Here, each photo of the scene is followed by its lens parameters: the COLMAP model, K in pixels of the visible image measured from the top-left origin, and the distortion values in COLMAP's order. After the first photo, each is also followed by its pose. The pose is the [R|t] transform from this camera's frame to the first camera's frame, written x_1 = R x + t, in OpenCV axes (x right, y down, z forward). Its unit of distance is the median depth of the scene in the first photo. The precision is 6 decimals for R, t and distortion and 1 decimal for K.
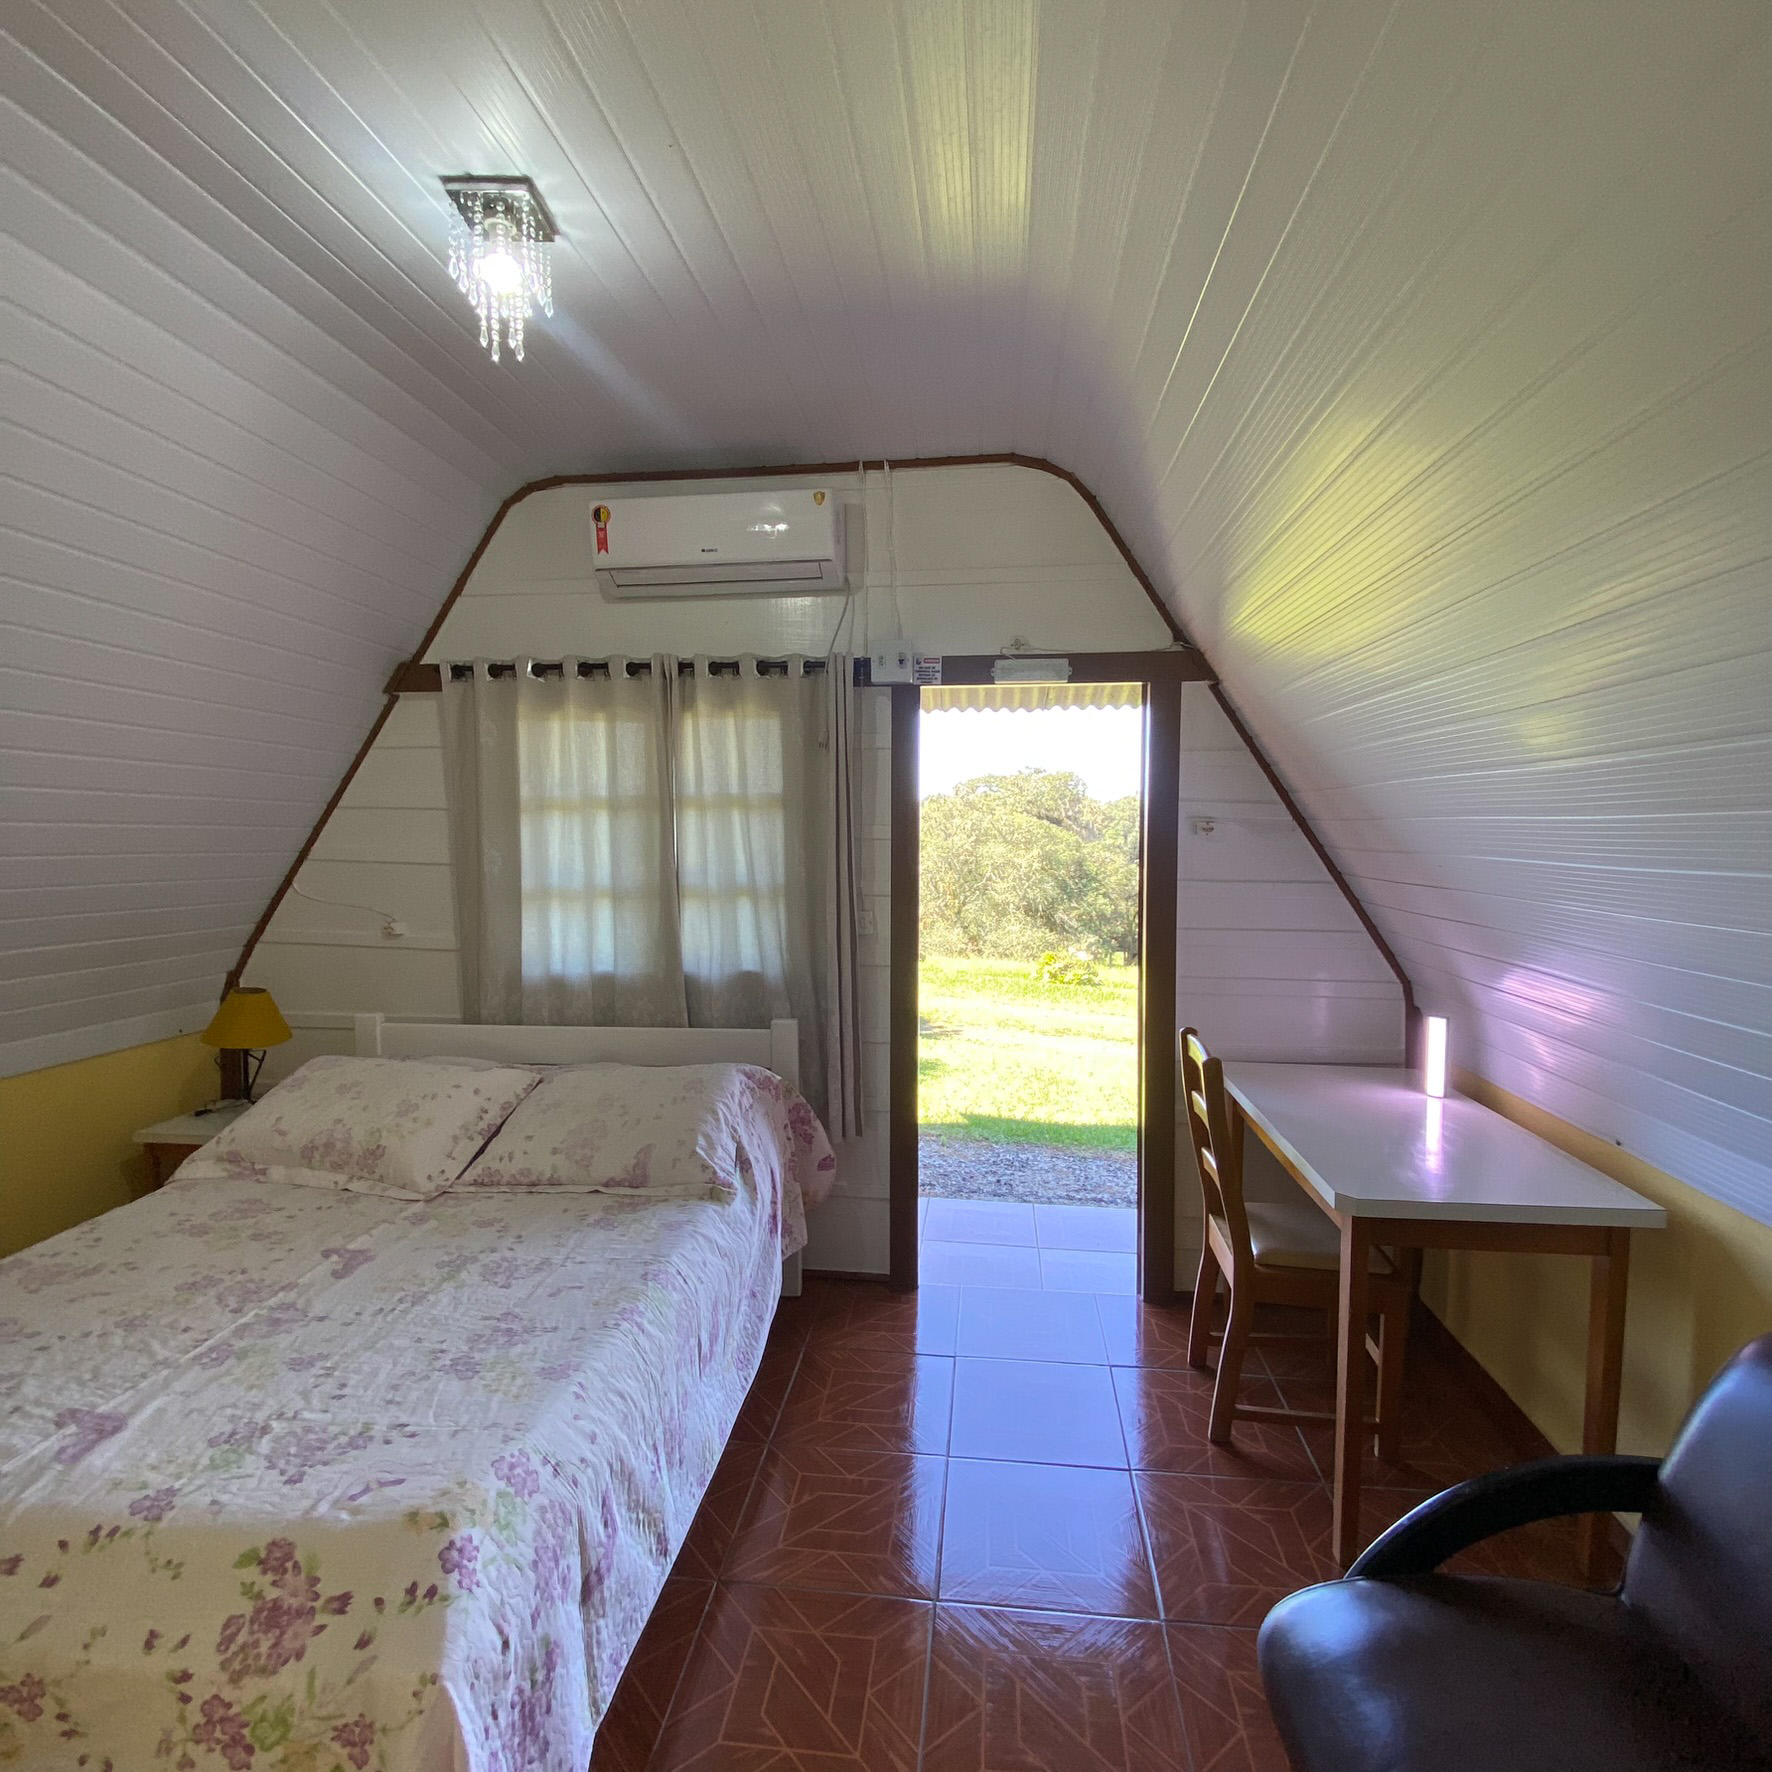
lens RADIAL K [[921.8, 0, 890.3], [0, 921.8, 885.5], [0, 0, 1]] dist [0.003520, -0.013139]
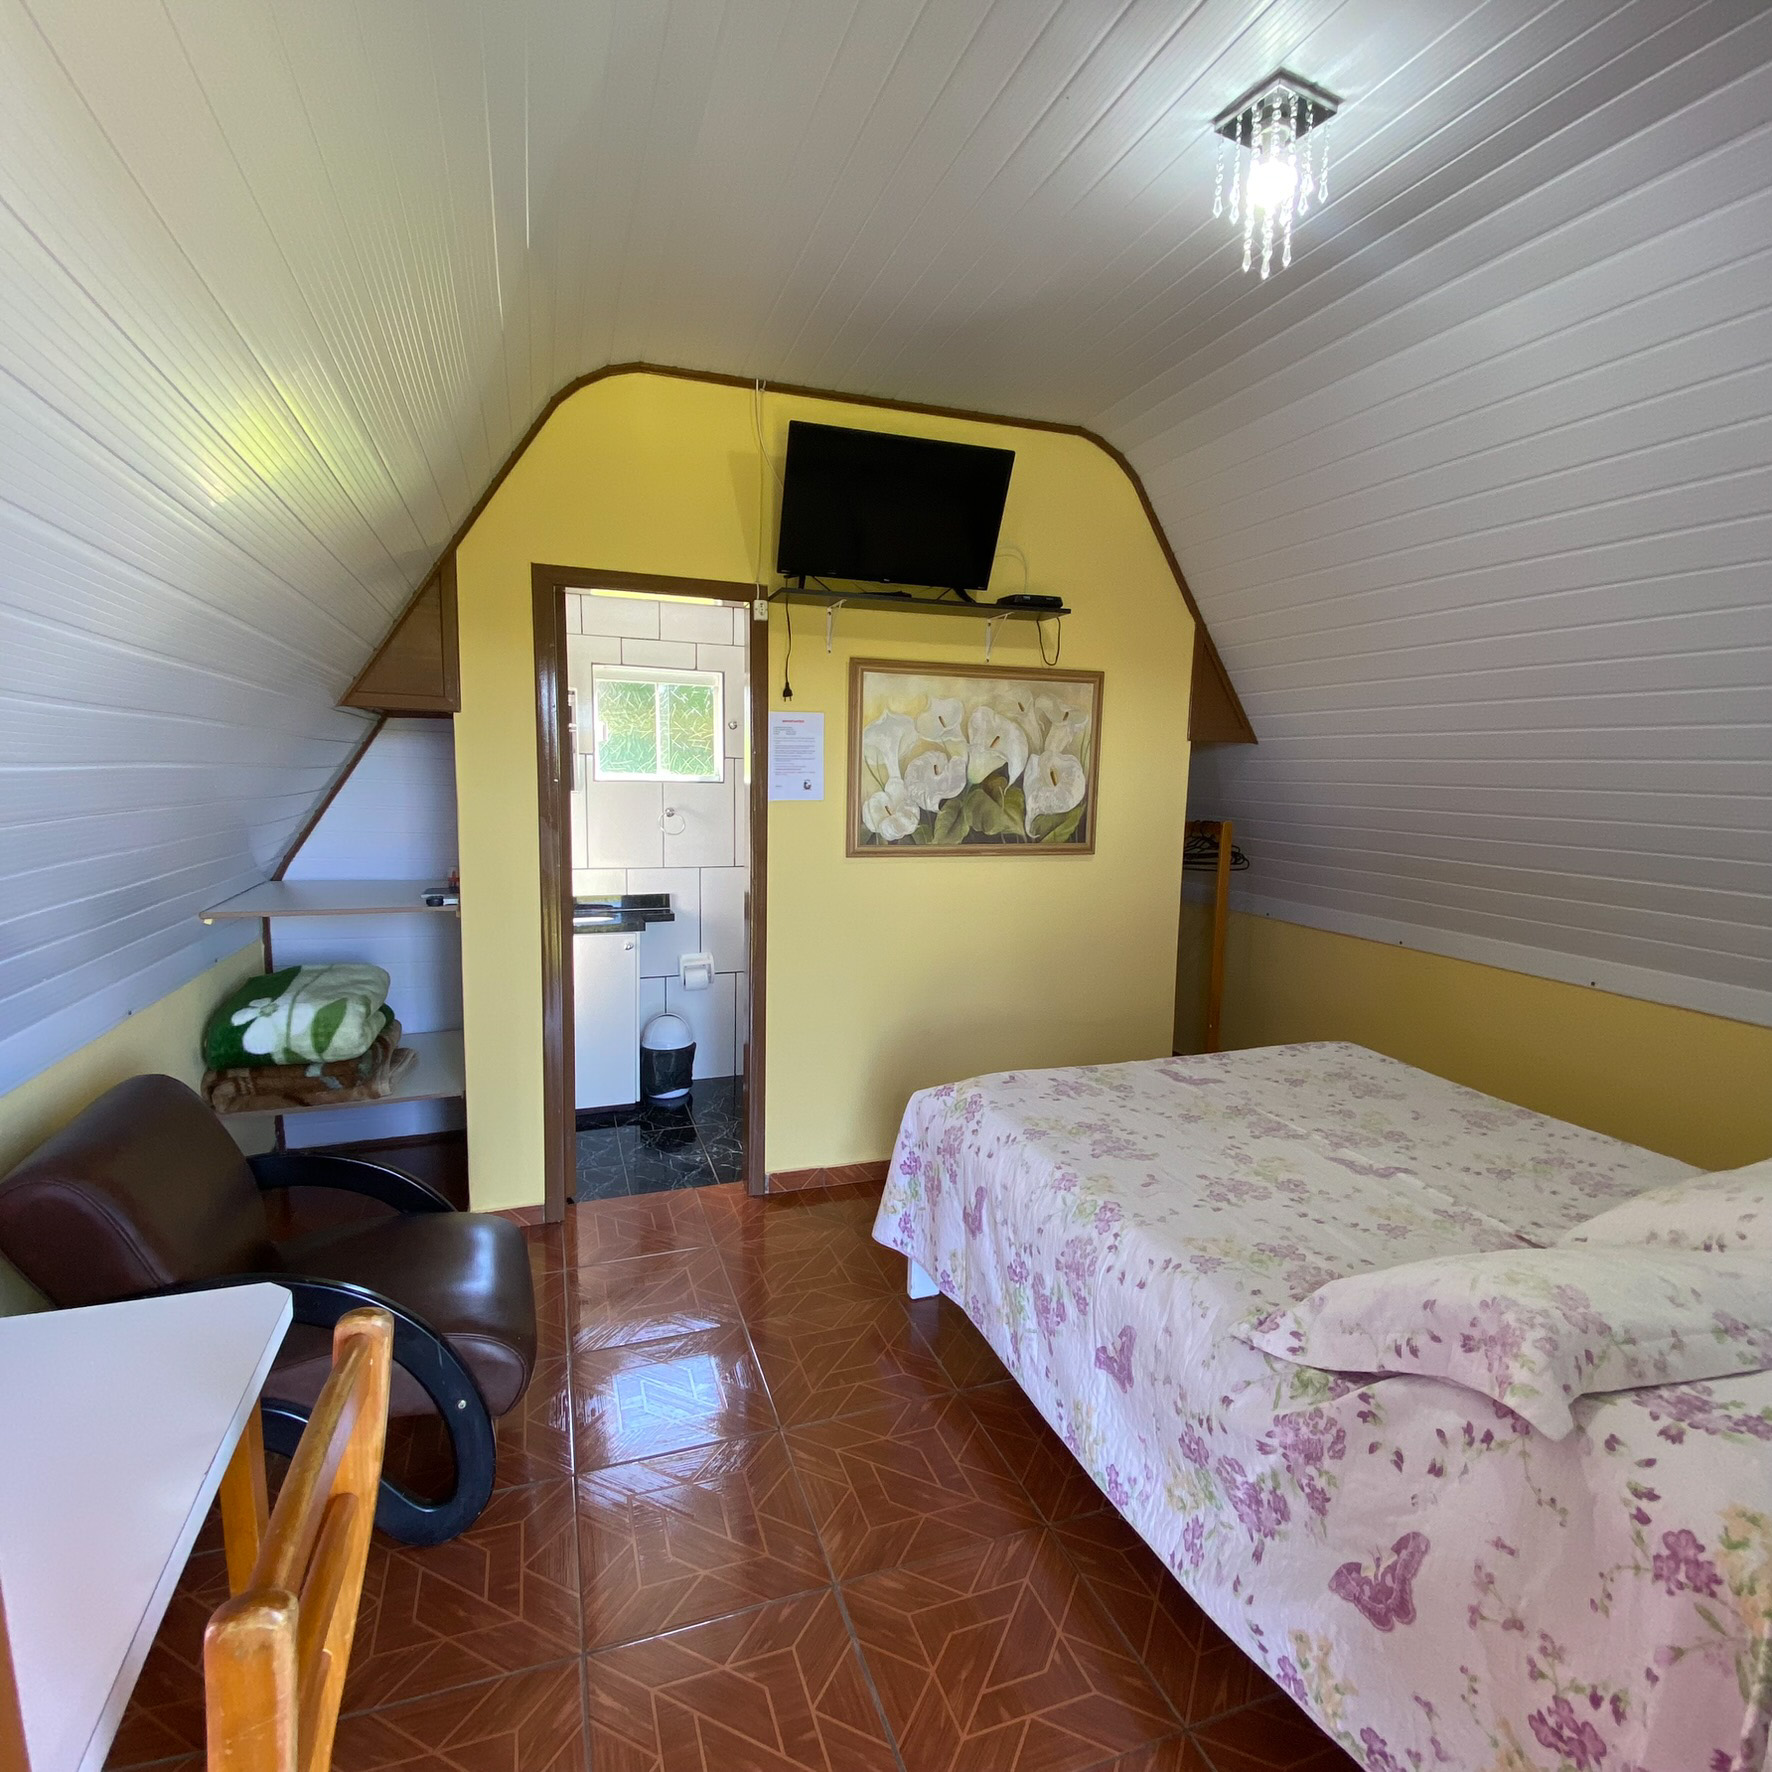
lens RADIAL K [[921.8, 0, 889.9], [0, 921.8, 883.8], [0, 0, 1]] dist [0.003520, -0.013139]
pose [[-0.882278, 0.042554, -0.468802, 0.346992], [-0.048460, 0.982403, 0.180375, -0.071979], [0.468228, 0.181859, -0.864690, 1.461920]]
